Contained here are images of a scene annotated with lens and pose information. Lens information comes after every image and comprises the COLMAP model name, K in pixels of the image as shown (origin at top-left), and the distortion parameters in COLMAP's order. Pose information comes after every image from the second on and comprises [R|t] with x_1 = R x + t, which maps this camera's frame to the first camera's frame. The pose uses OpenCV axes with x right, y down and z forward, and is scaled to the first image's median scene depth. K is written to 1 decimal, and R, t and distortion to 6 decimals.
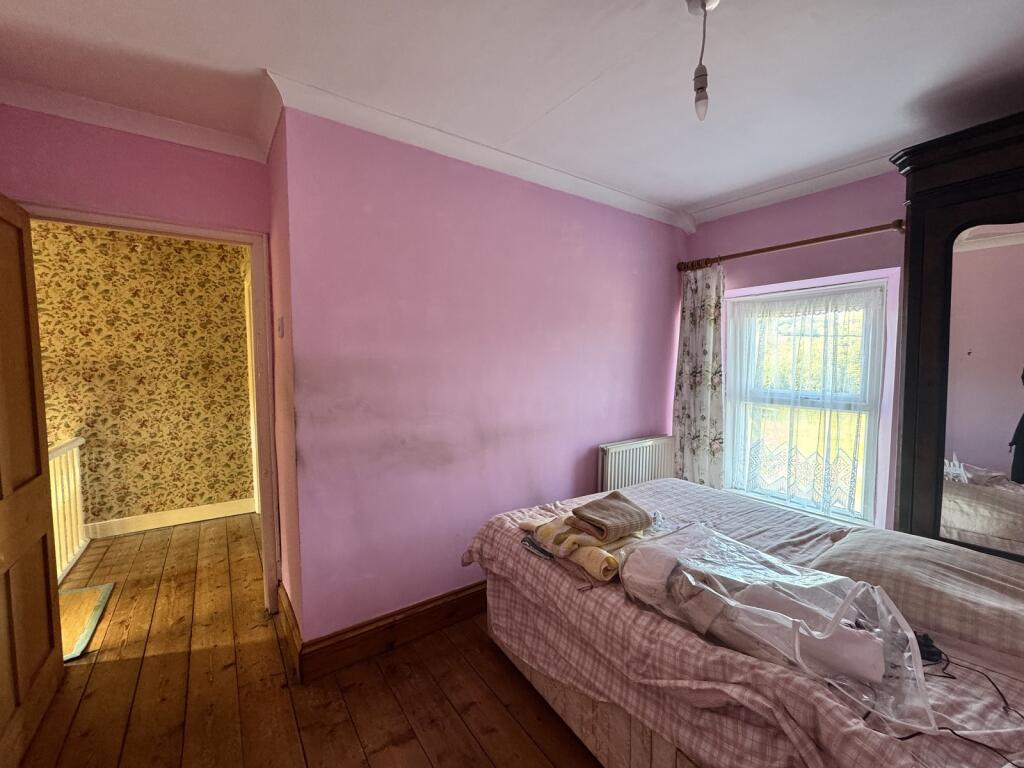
lens RADIAL K [[415.7, 0, 510.3], [0, 415.7, 381.4], [0, 0, 1]] dist [-0.002104, -0.000247]
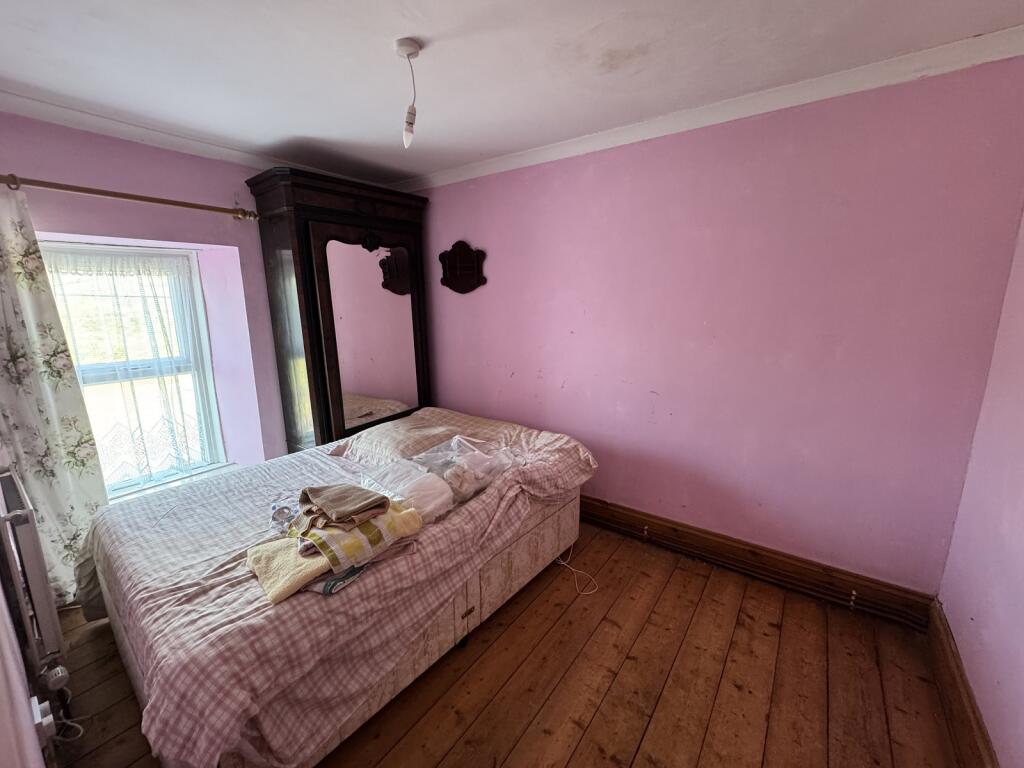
lens RADIAL K [[415.7, 0, 511.0], [0, 415.7, 384.5], [0, 0, 1]] dist [-0.002104, -0.000247]
pose [[-0.315071, -0.187362, 0.930390, -0.457590], [0.063943, 0.973901, 0.217779, -0.081306], [-0.946911, 0.128108, -0.294868, 0.552181]]
